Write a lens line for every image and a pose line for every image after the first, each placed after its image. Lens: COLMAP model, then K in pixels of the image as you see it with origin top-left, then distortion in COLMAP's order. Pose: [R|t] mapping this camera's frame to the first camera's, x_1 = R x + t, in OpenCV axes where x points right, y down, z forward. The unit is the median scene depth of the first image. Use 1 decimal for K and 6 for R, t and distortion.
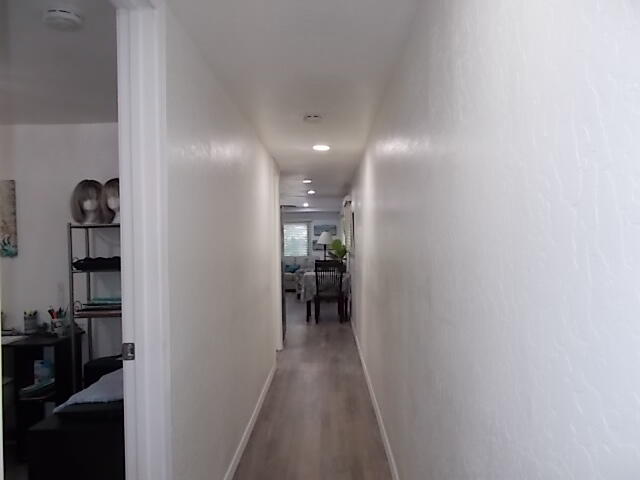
lens RADIAL K [[491.5, 0, 315.4], [0, 491.5, 235.9], [0, 0, 1]] dist [-0.008690, 0.014388]
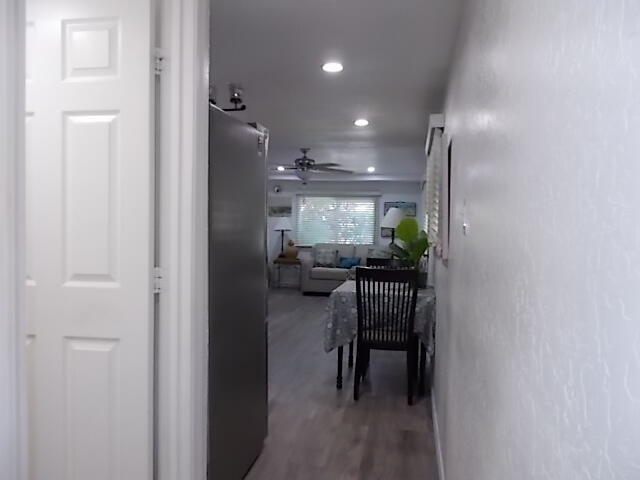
lens RADIAL K [[491.5, 0, 315.4], [0, 491.5, 235.9], [0, 0, 1]] dist [-0.008690, 0.014388]
pose [[0.985027, 0.038604, -0.168023, 0.034411], [-0.033322, 0.998861, 0.034144, 0.011082], [0.169150, -0.028034, 0.985192, 0.506779]]
